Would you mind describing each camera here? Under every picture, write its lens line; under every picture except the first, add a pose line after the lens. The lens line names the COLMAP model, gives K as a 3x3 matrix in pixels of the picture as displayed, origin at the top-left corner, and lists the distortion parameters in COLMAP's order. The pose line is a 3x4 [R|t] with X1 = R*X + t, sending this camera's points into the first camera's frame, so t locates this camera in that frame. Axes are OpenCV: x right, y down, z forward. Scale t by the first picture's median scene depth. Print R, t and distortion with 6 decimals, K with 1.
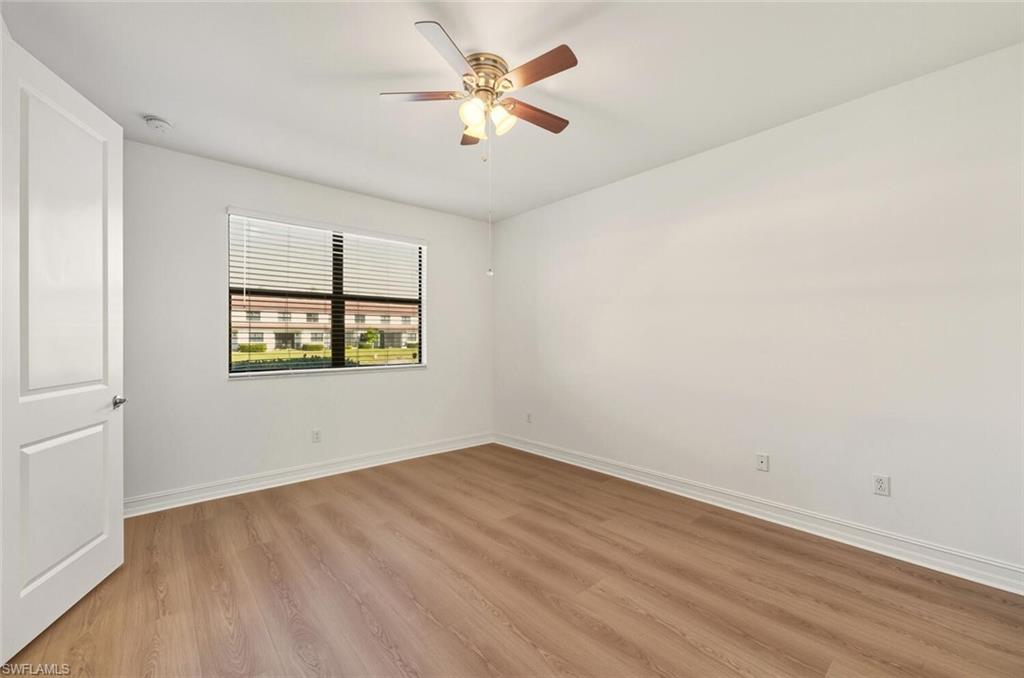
lens RADIAL K [[414.0, 0, 512.0], [0, 414.0, 339.0], [0, 0, 1]] dist [0.001833, 0.000164]
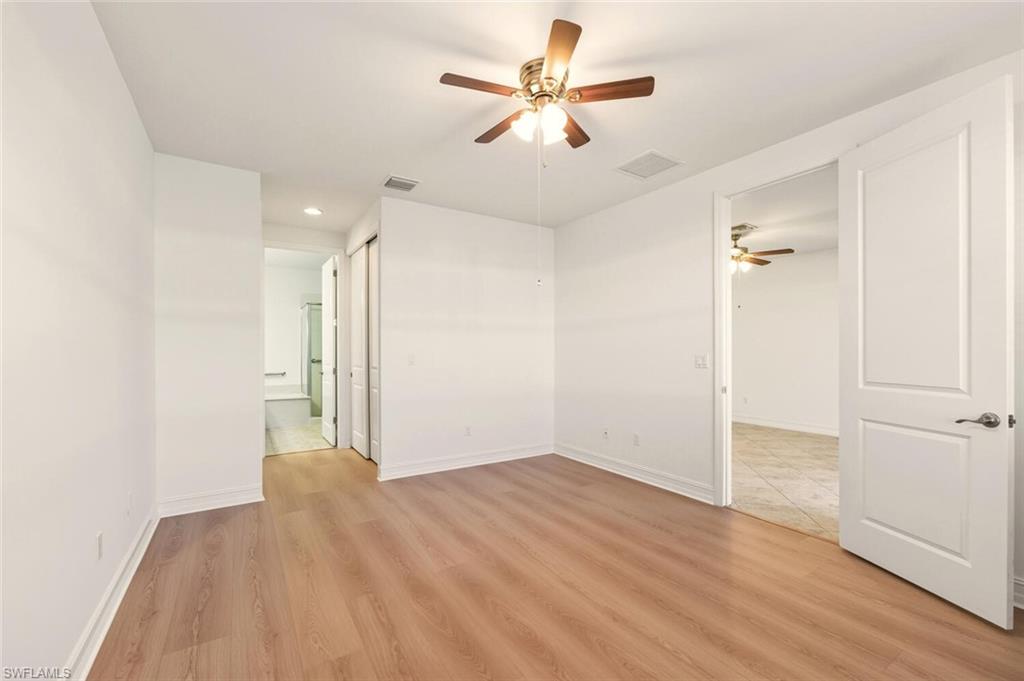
lens RADIAL K [[414.0, 0, 512.0], [0, 414.0, 340.5], [0, 0, 1]] dist [0.001833, 0.000164]
pose [[-0.990432, 0.008674, 0.137730, -0.125407], [0.004079, 0.999427, -0.033610, 0.018248], [-0.137942, -0.032726, -0.989899, 1.993174]]
